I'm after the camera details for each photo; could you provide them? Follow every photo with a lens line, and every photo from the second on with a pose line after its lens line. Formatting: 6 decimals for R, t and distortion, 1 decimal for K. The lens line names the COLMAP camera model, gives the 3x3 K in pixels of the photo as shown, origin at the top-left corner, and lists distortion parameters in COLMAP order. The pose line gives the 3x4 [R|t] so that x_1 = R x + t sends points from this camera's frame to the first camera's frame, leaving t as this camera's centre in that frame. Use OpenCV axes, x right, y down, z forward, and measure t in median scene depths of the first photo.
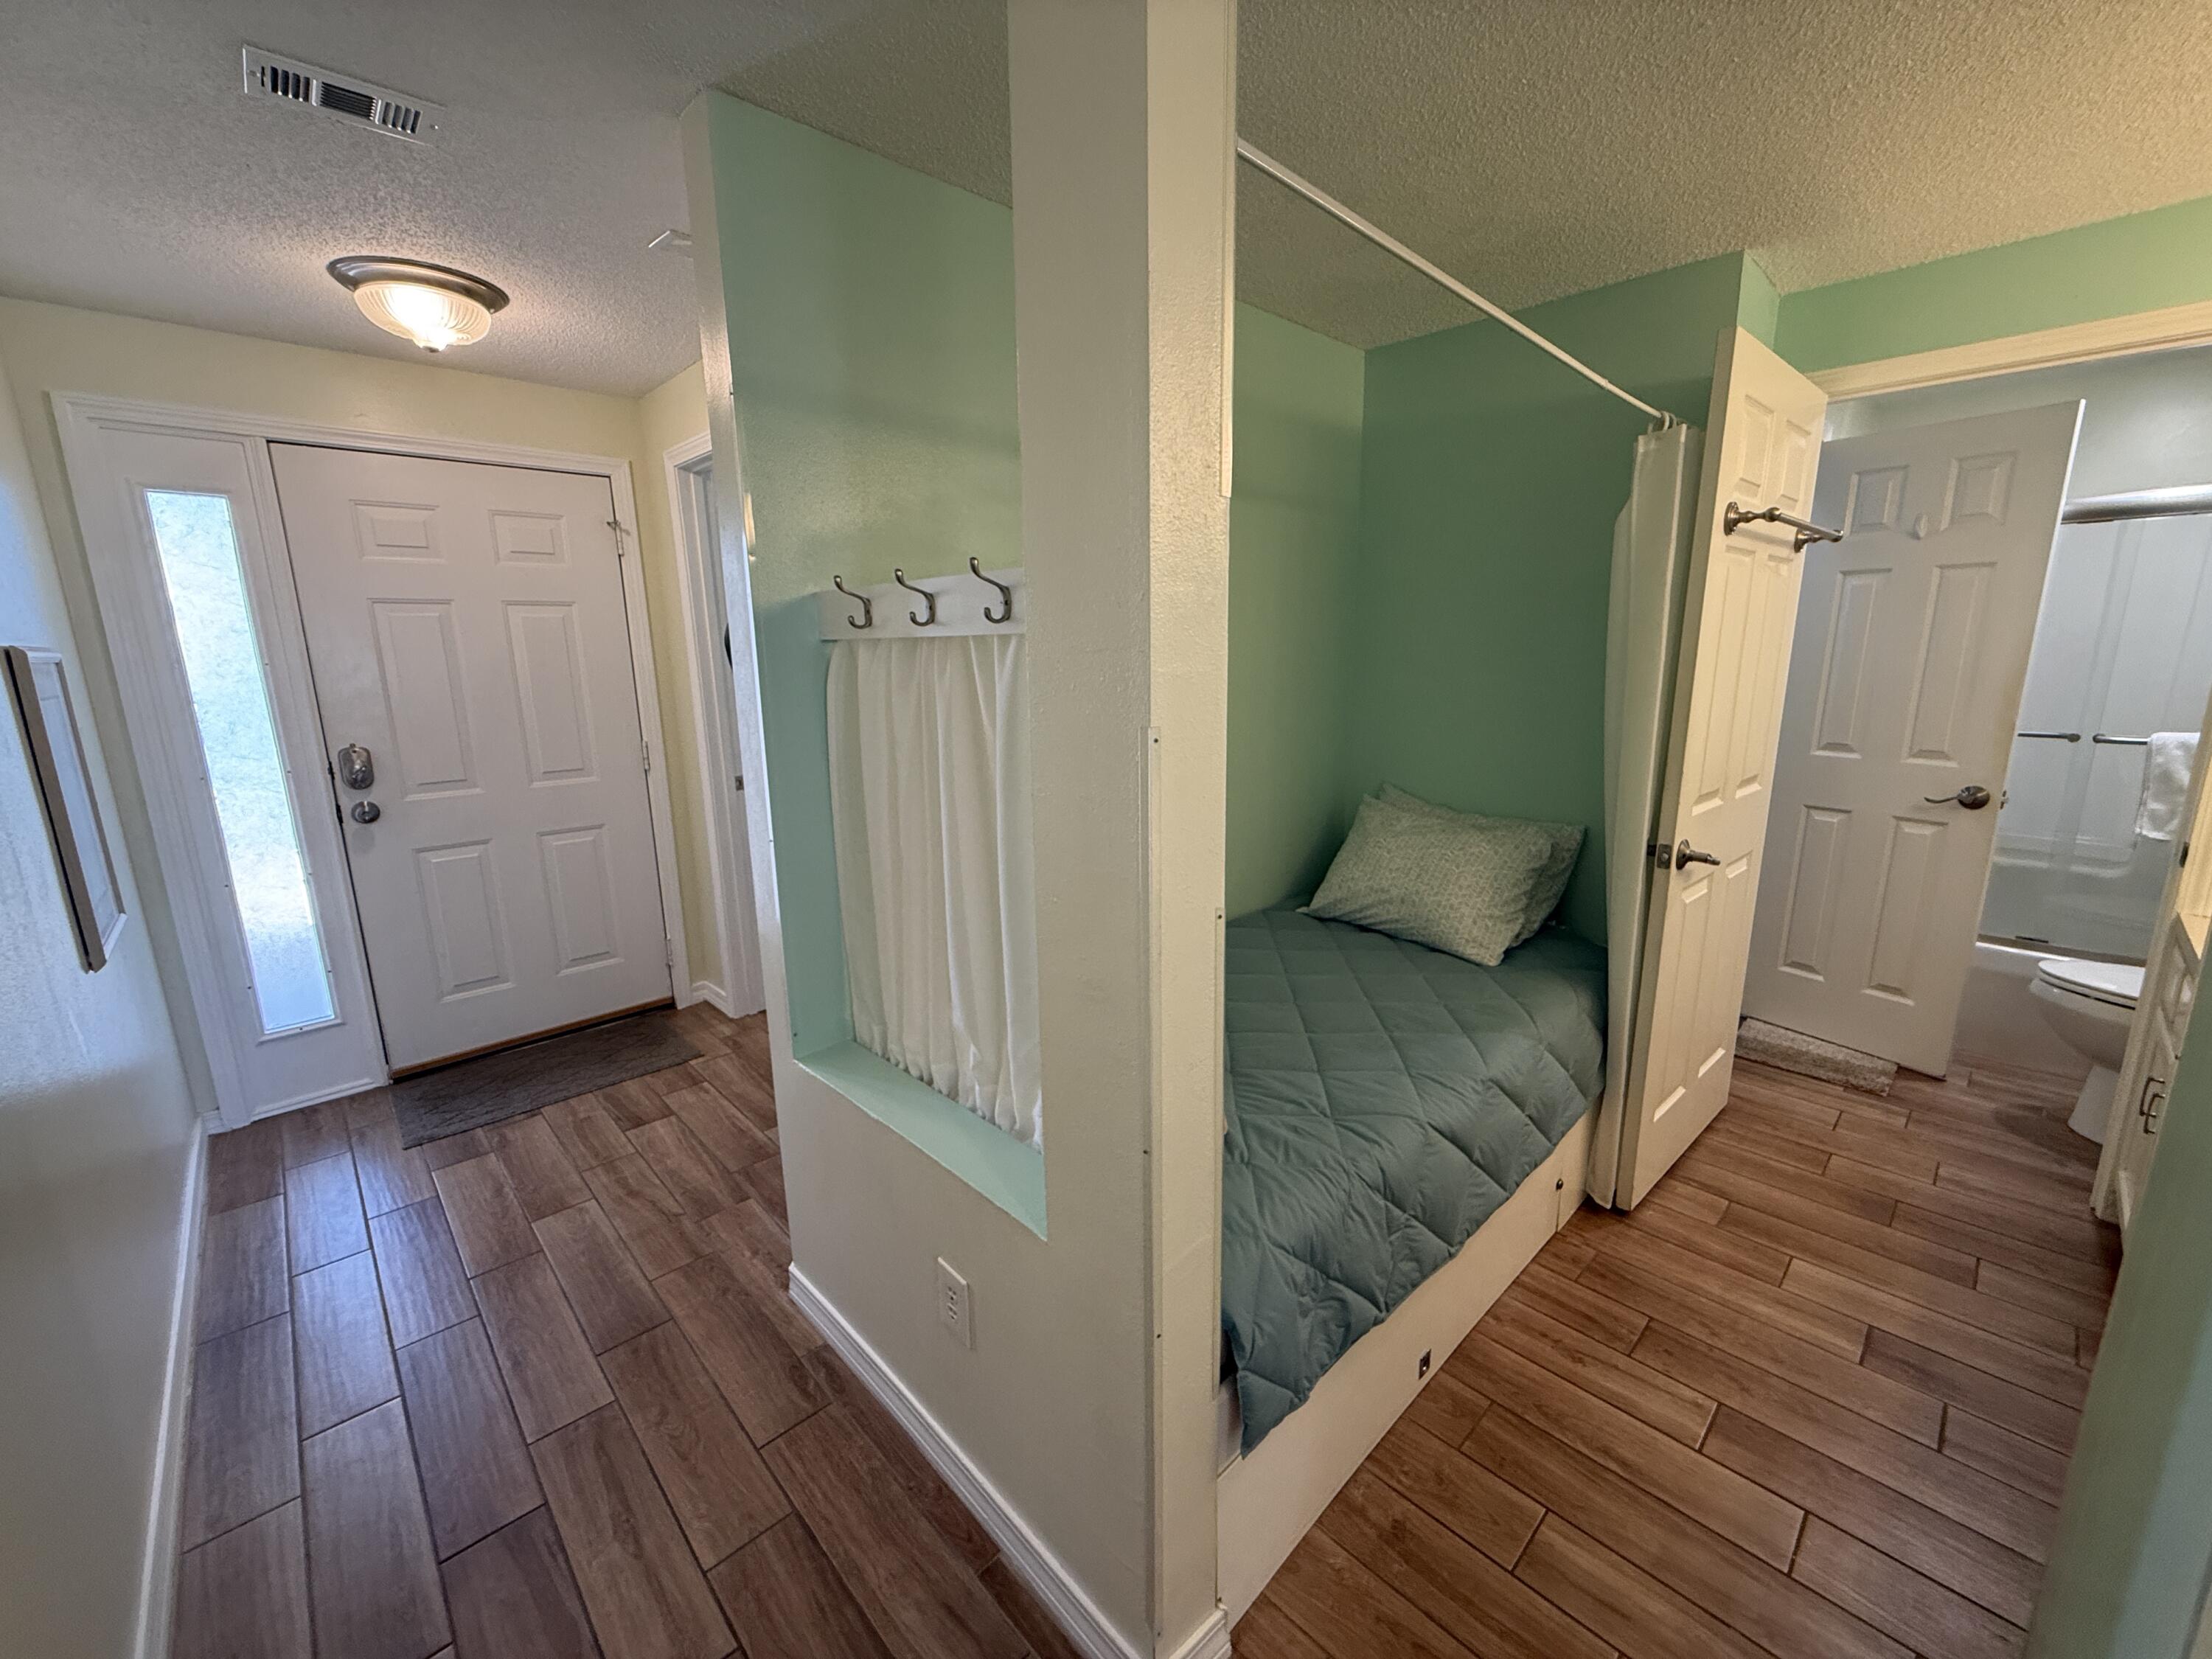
lens RADIAL K [[889.2, 0, 1099.3], [0, 889.2, 829.7], [0, 0, 1]] dist [0.001260, 0.000209]
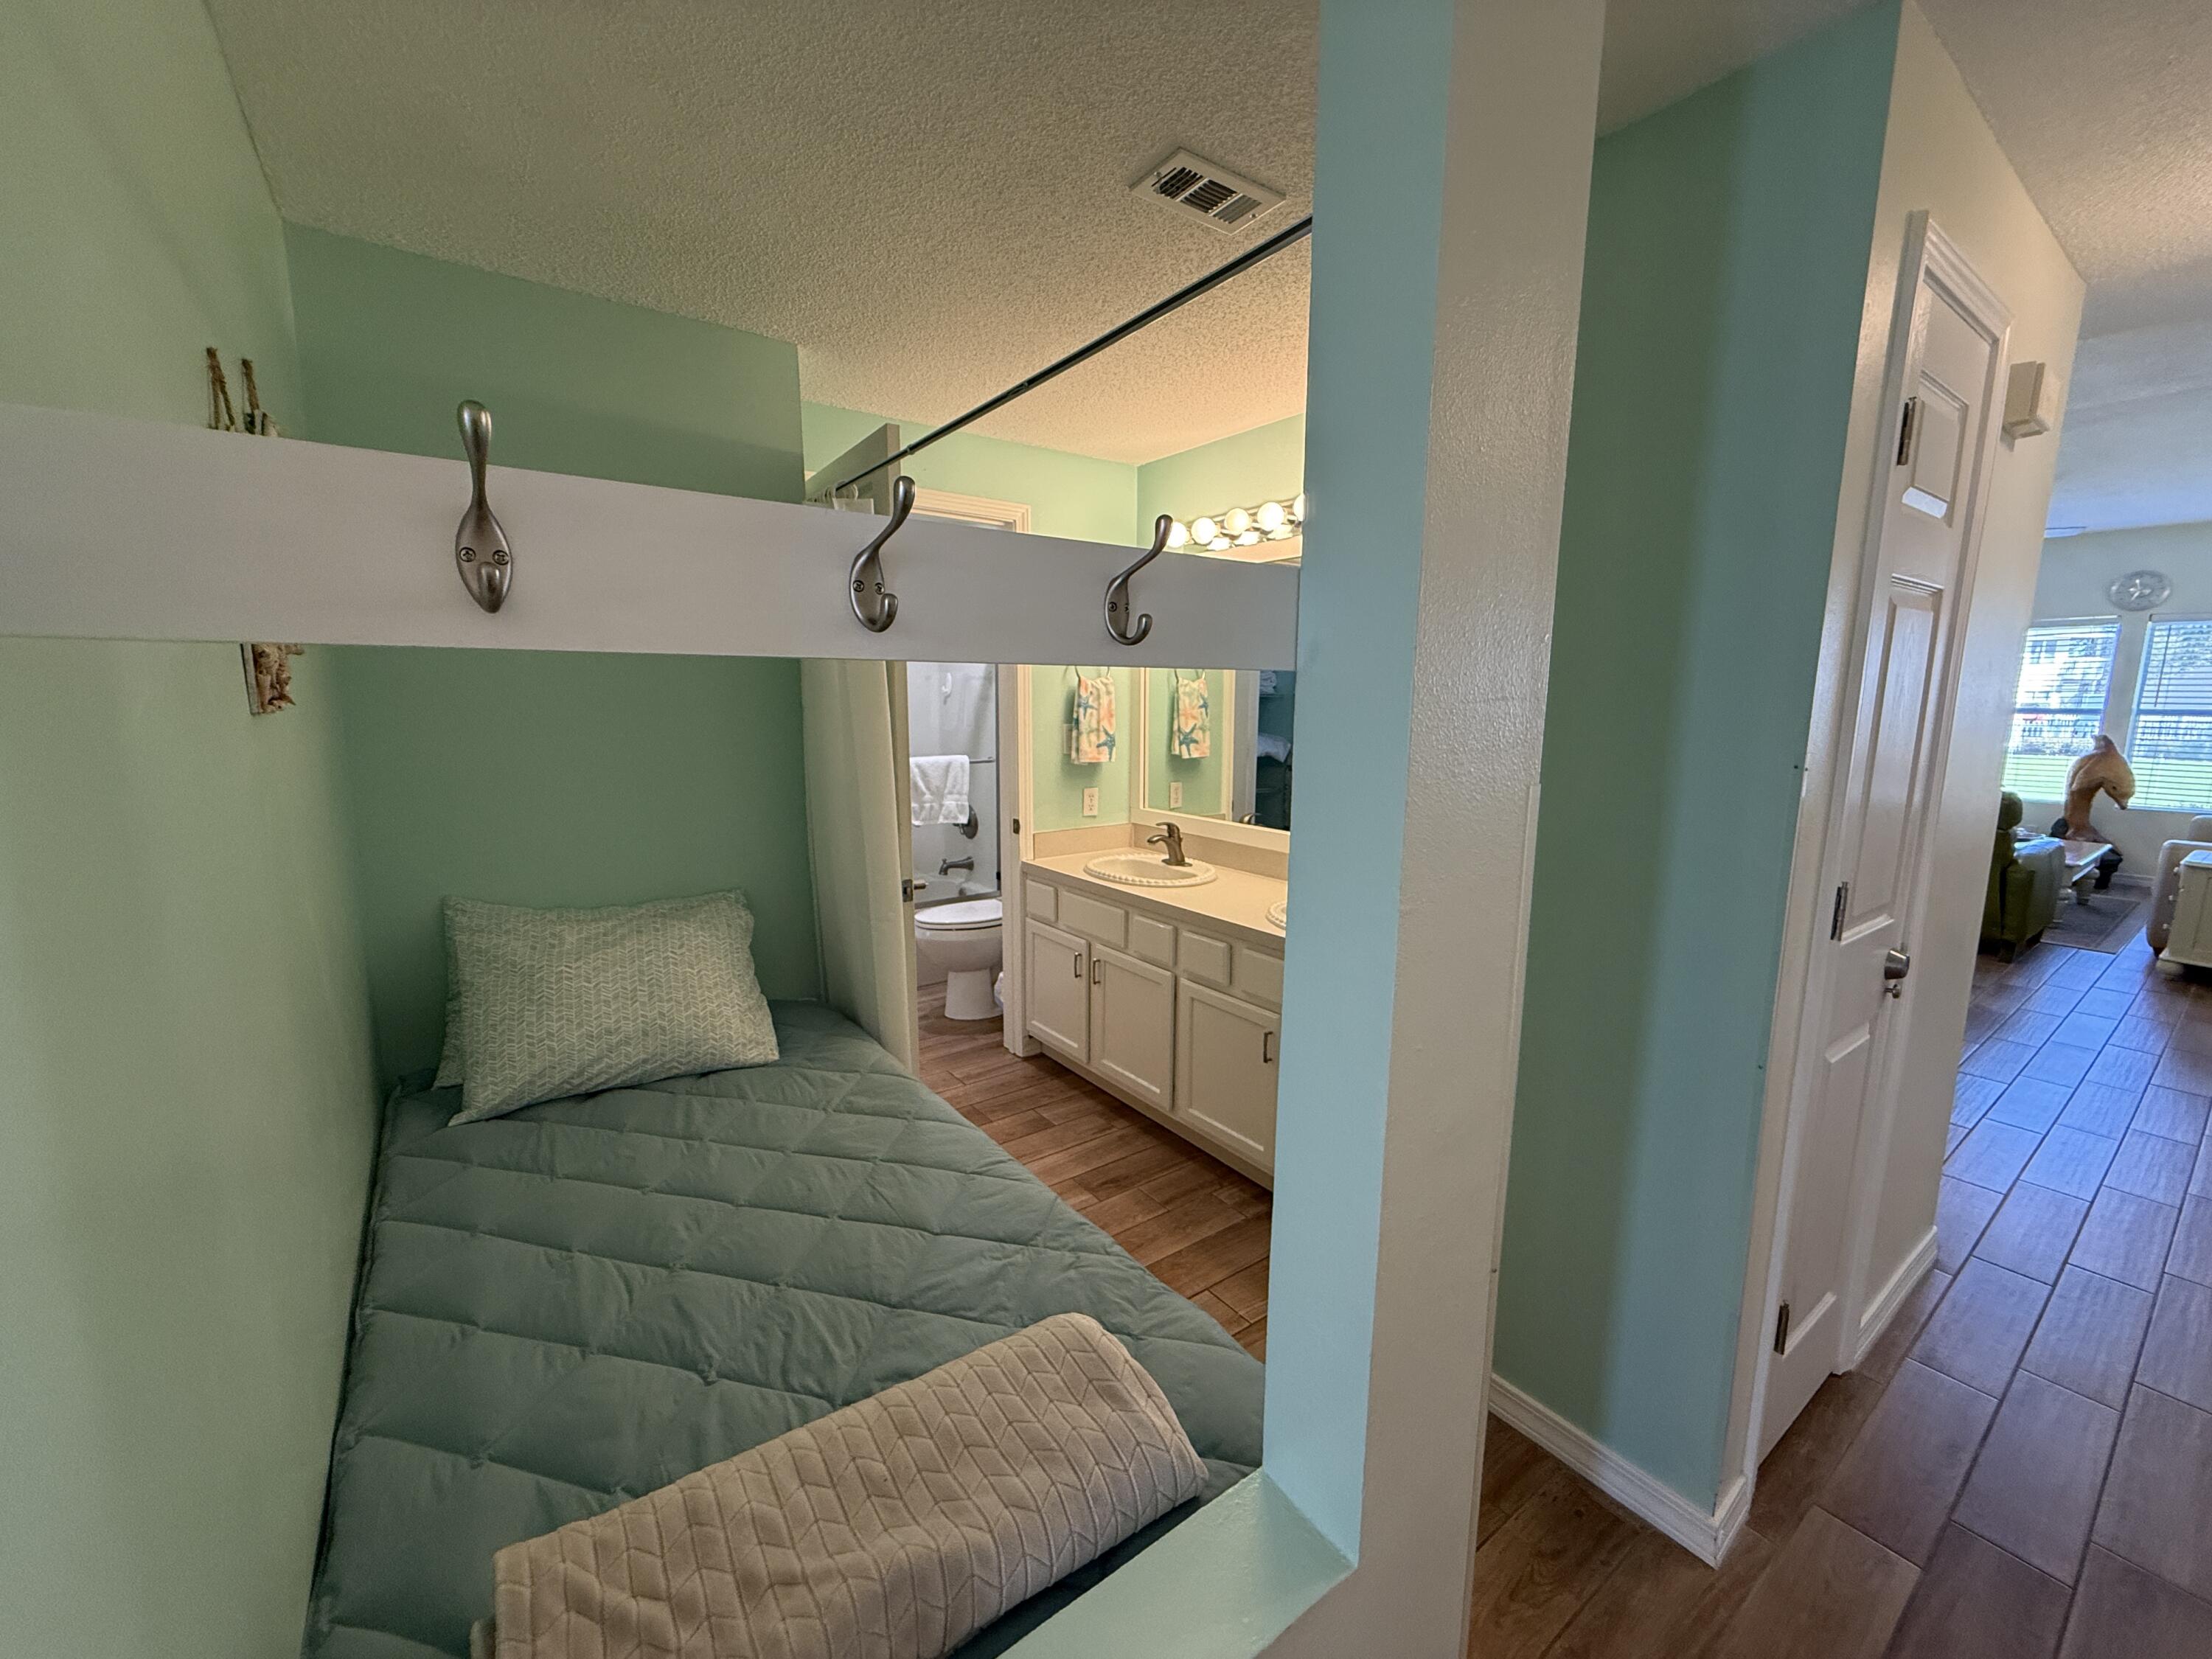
lens RADIAL K [[889.2, 0, 1100.0], [0, 889.2, 829.8], [0, 0, 1]] dist [0.001260, 0.000209]
pose [[0.126742, -0.134212, 0.982814, -0.357385], [0.196594, 0.974549, 0.107730, -0.101666], [-0.972259, 0.179562, 0.149901, 0.526128]]
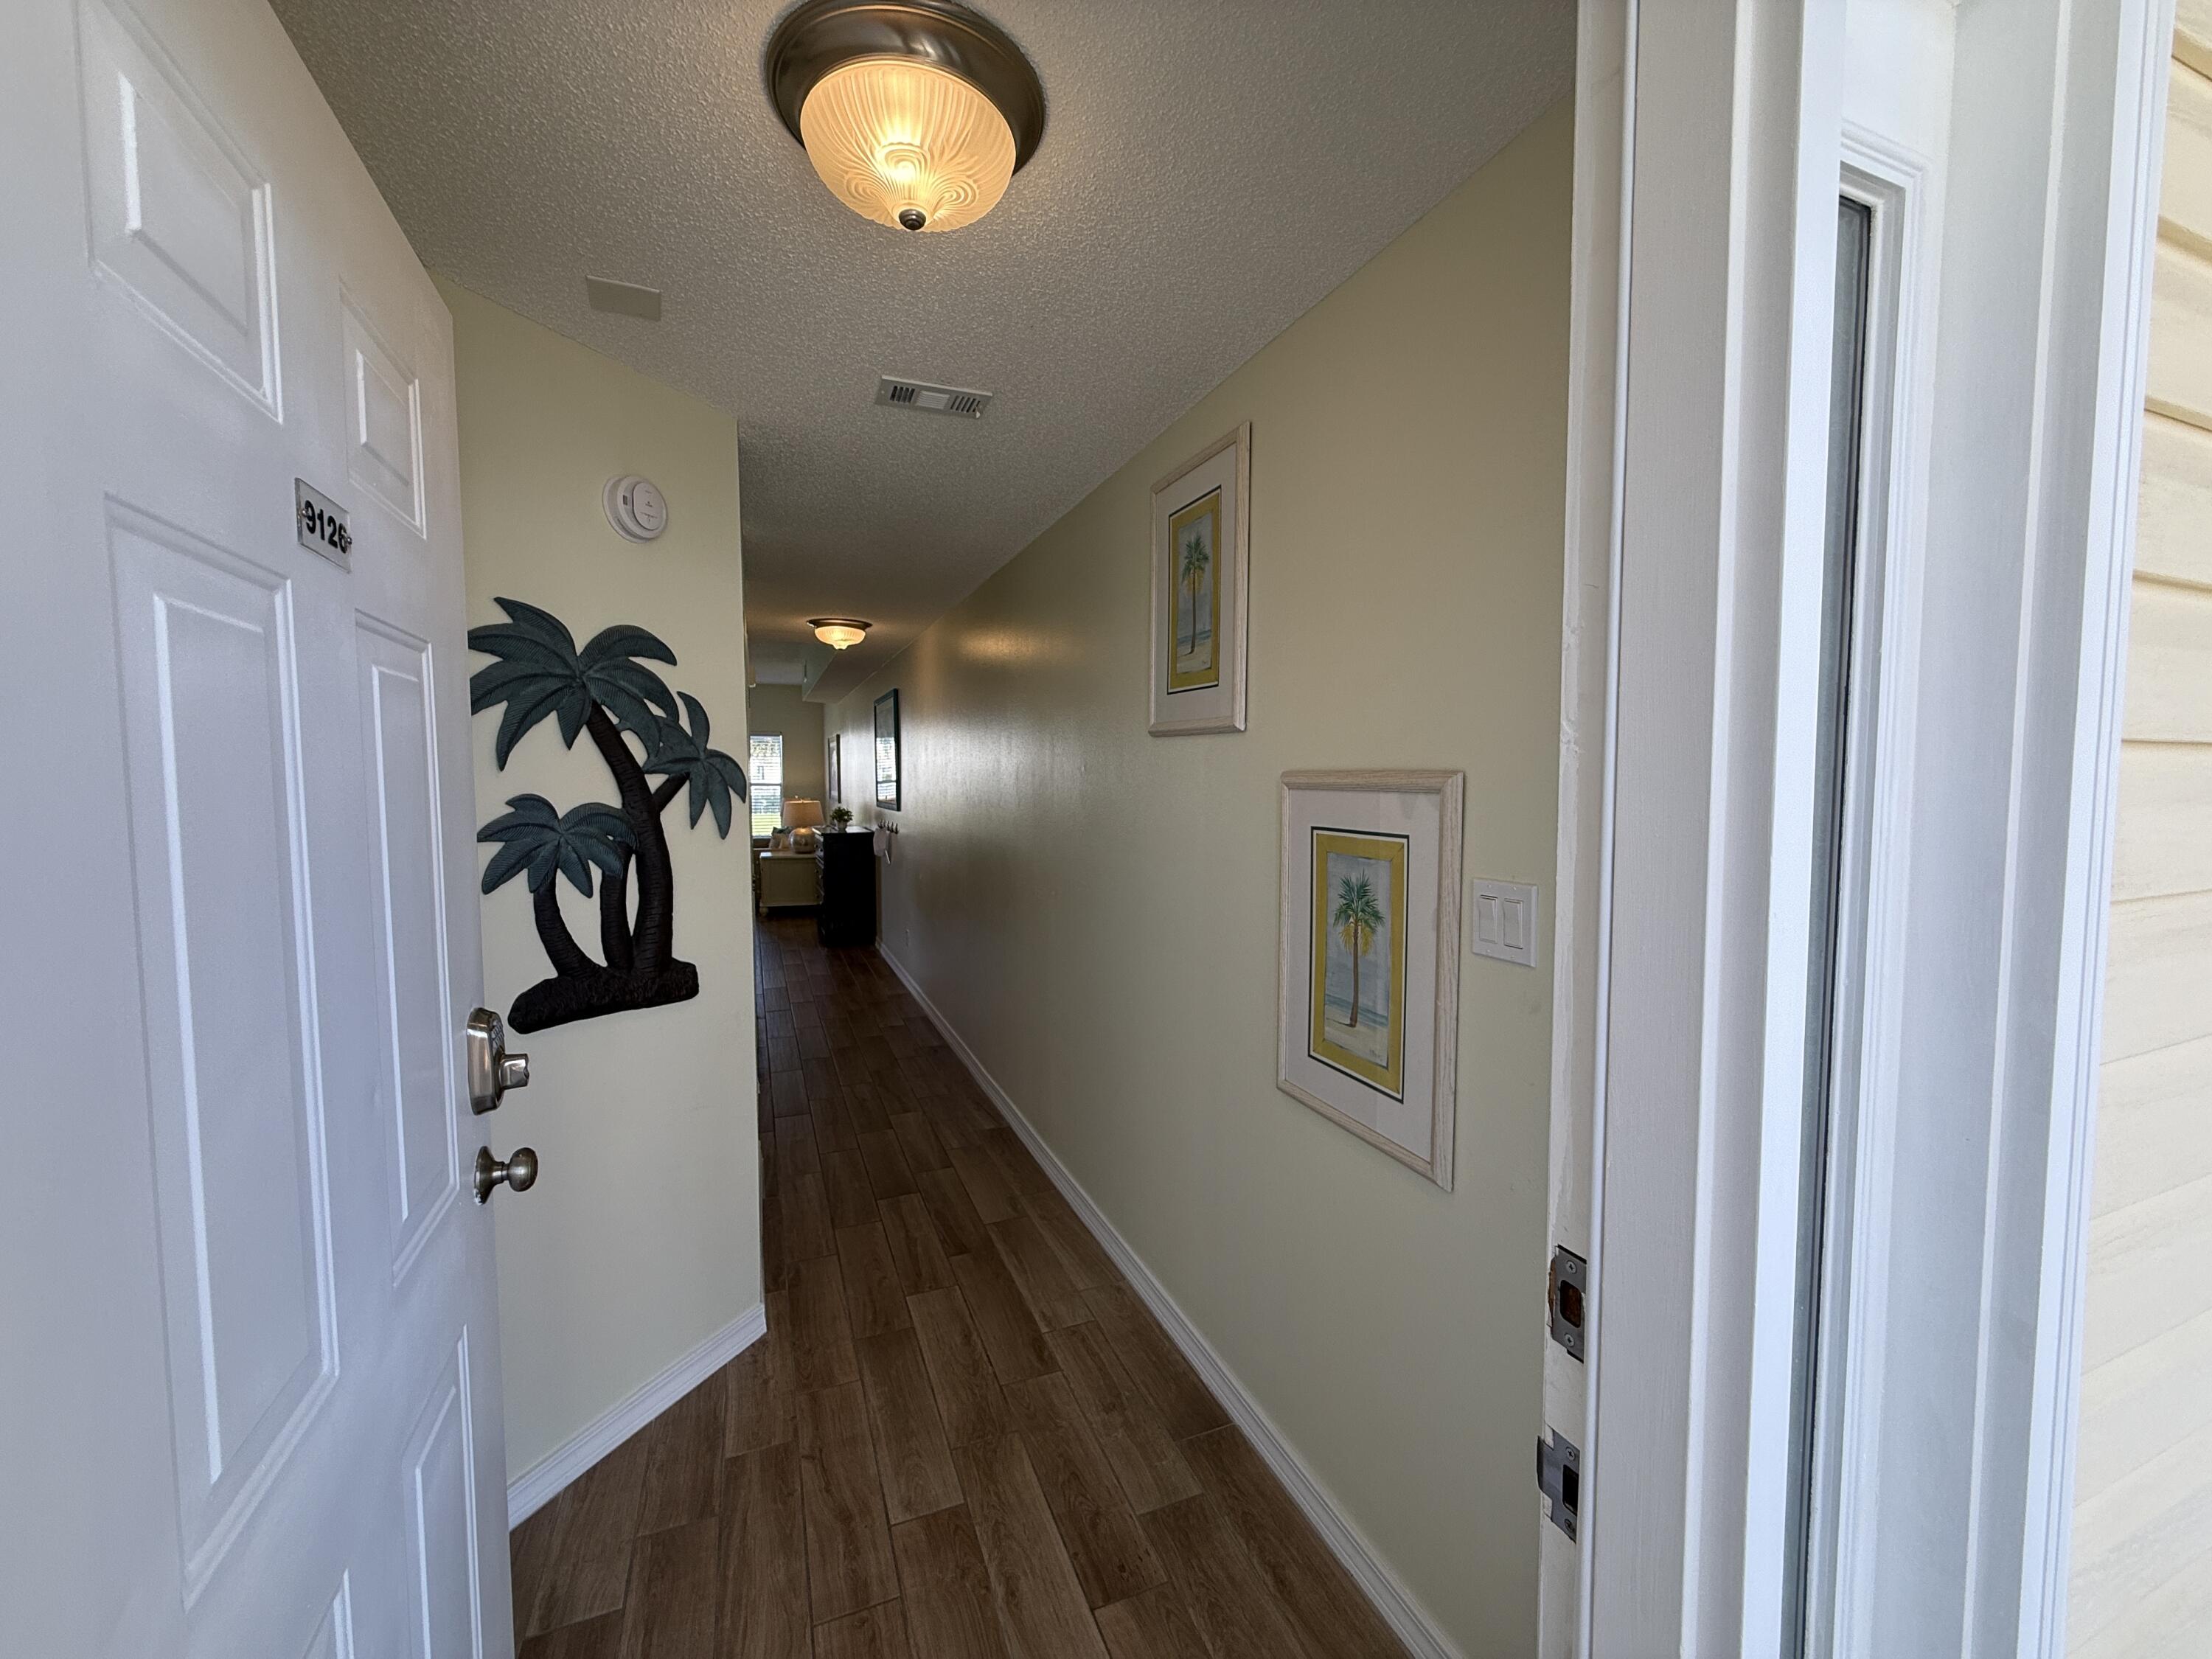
lens RADIAL K [[889.2, 0, 1107.1], [0, 889.2, 830.8], [0, 0, 1]] dist [0.001260, 0.000209]
pose [[-0.932062, -0.008014, 0.362210, -1.016483], [0.087625, 0.965088, 0.246834, -0.306881], [-0.351542, 0.261804, -0.898820, 1.479320]]
